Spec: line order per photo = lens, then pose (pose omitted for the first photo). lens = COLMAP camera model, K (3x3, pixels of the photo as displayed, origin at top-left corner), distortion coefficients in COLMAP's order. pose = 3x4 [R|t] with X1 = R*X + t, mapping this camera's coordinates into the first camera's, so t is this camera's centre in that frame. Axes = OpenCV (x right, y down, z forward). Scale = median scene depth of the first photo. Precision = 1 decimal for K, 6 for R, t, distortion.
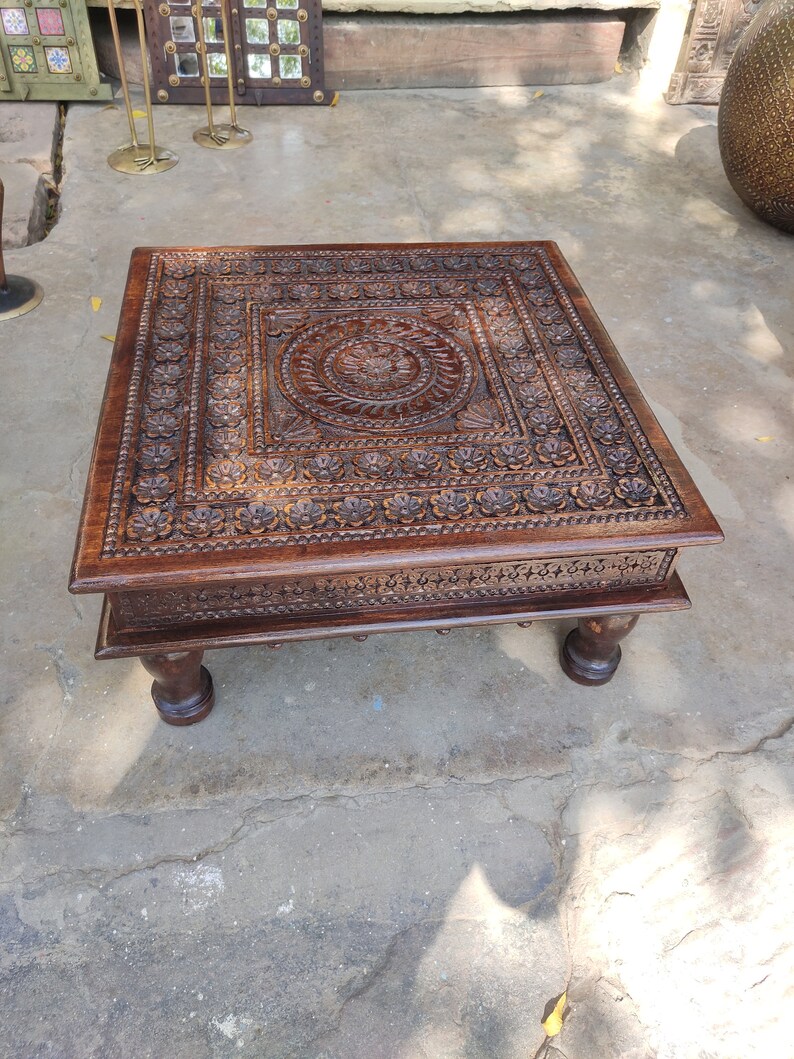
lens RADIAL K [[810.7, 0, 397.0], [0, 810.7, 529.5], [0, 0, 1]] dist [-0.004490, 0.054815]
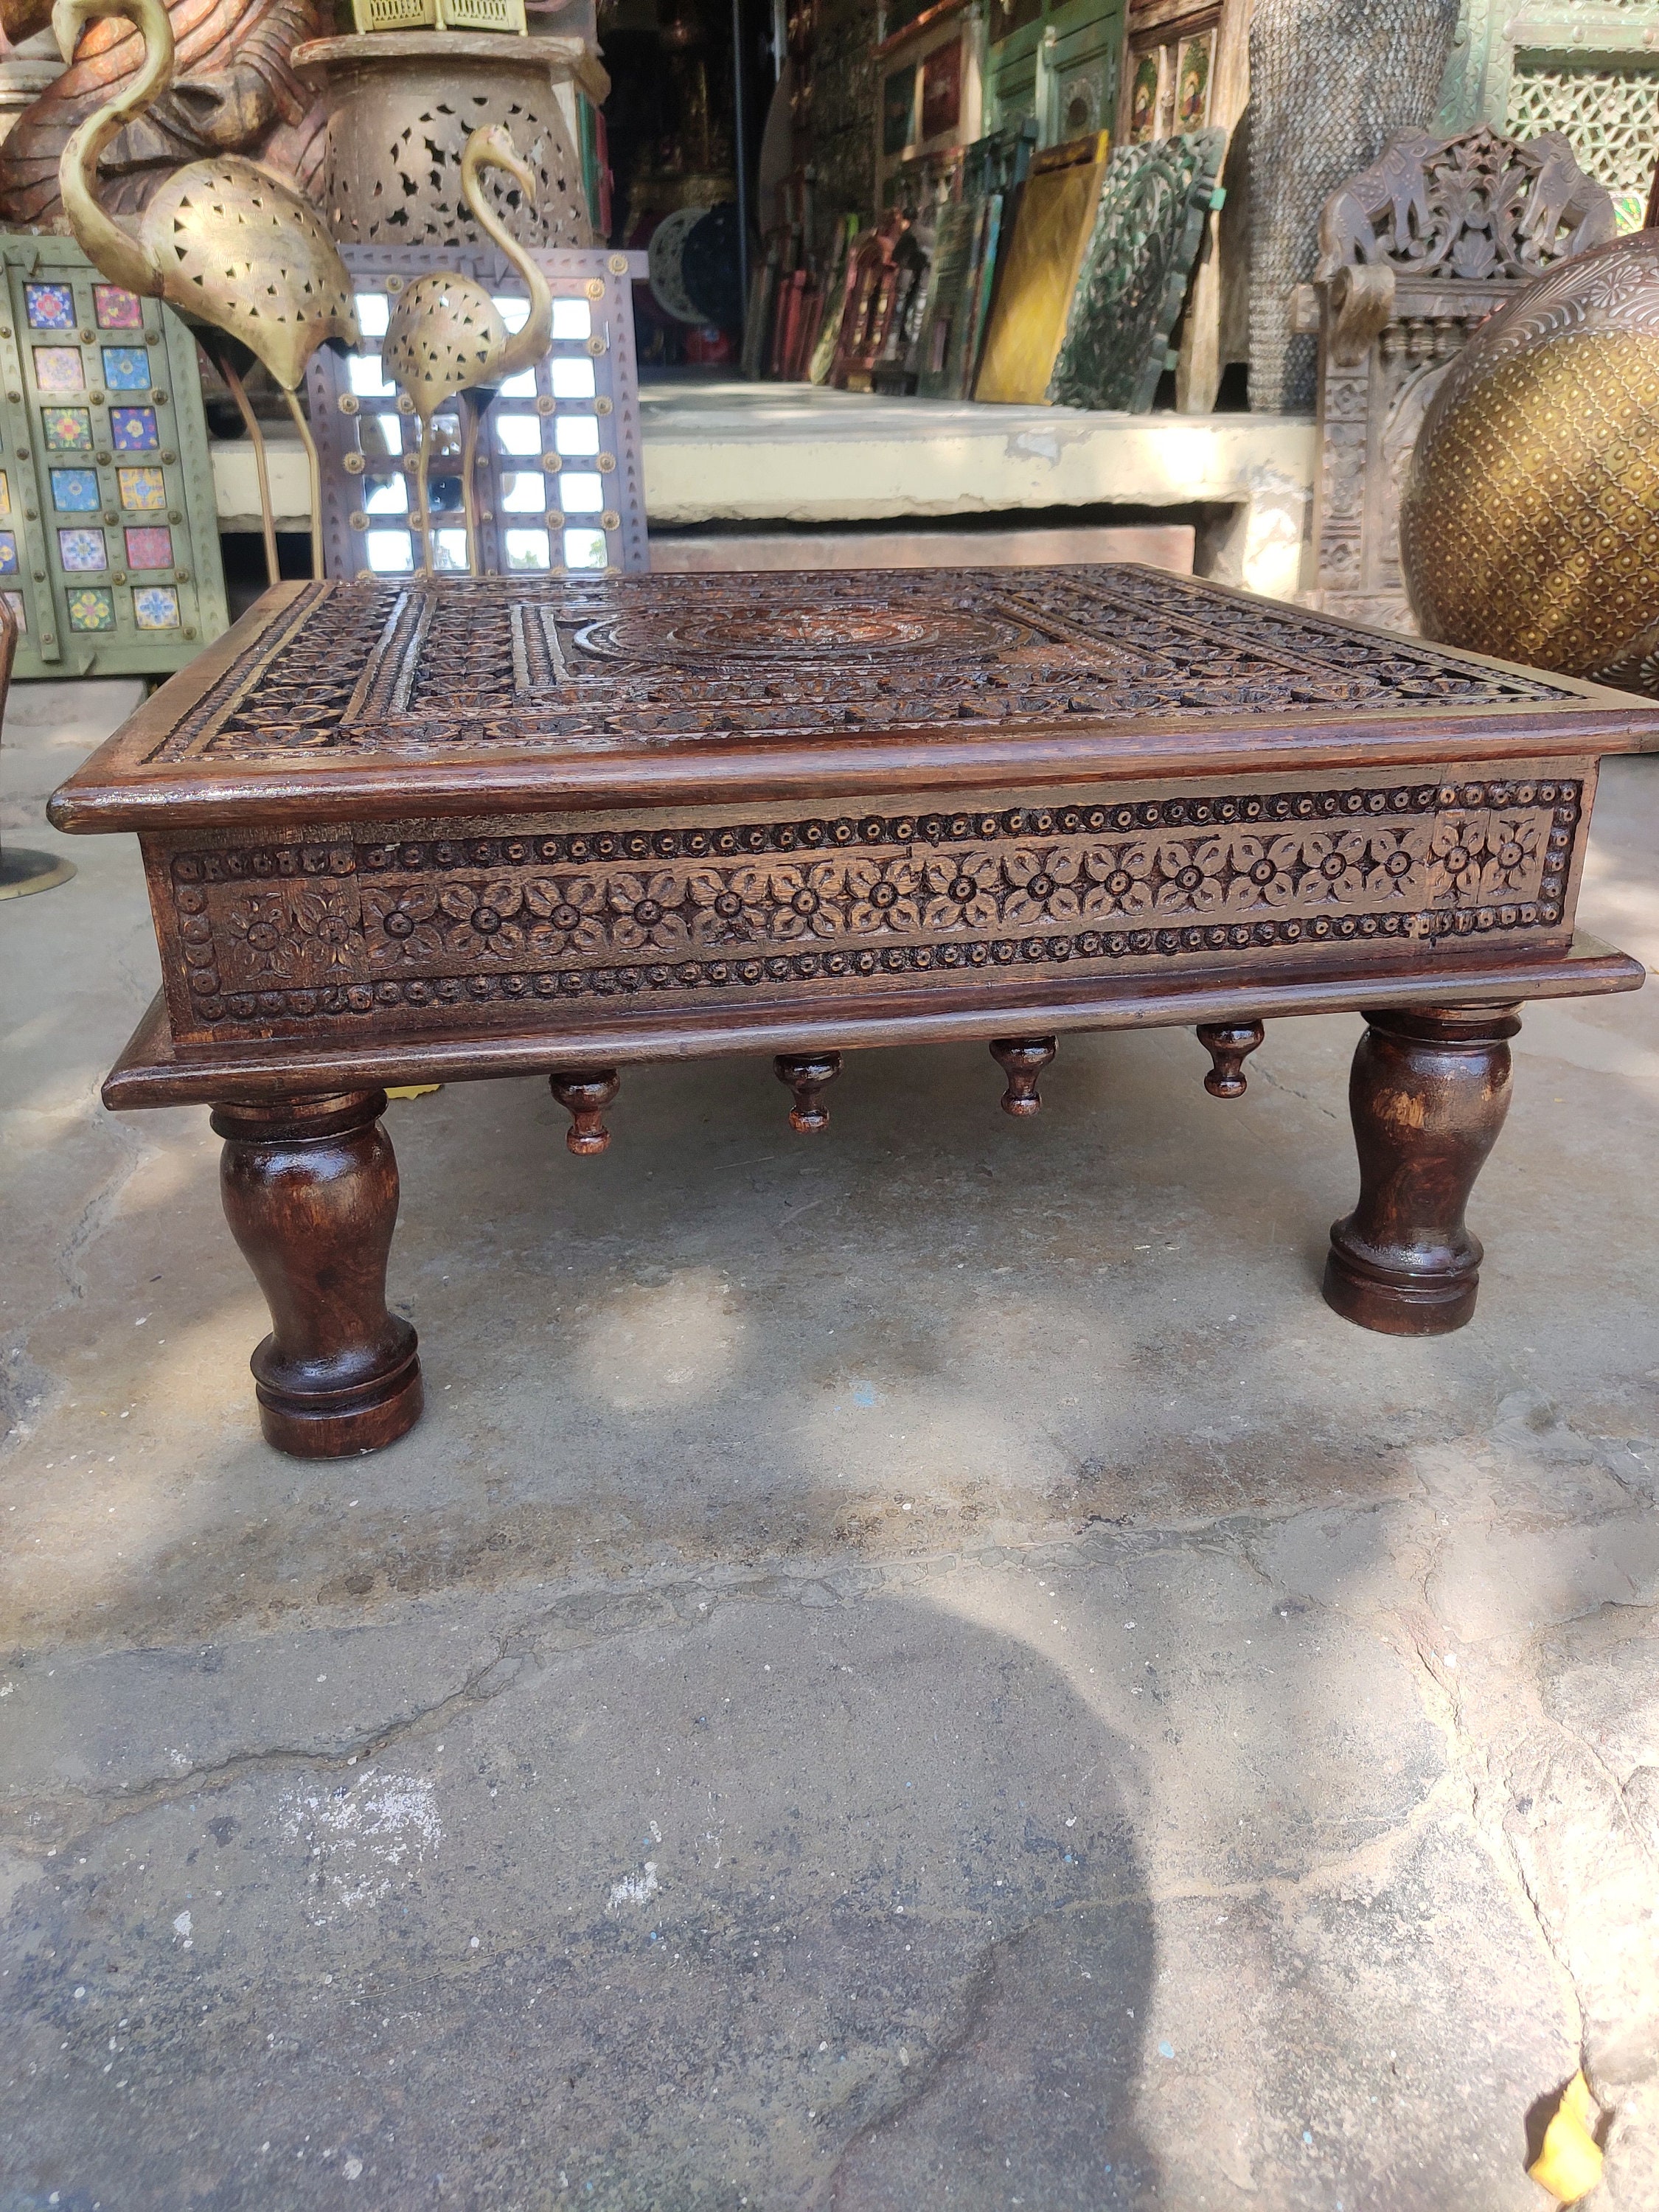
lens RADIAL K [[1682.2, 0, 833.3], [0, 1682.2, 1099.6], [0, 0, 1]] dist [-0.006414, 0.060806]
pose [[0.997340, -0.068009, 0.026210, -0.054522], [0.072847, 0.918565, -0.388499, 0.432793], [0.002345, 0.389375, 0.921076, 0.267034]]
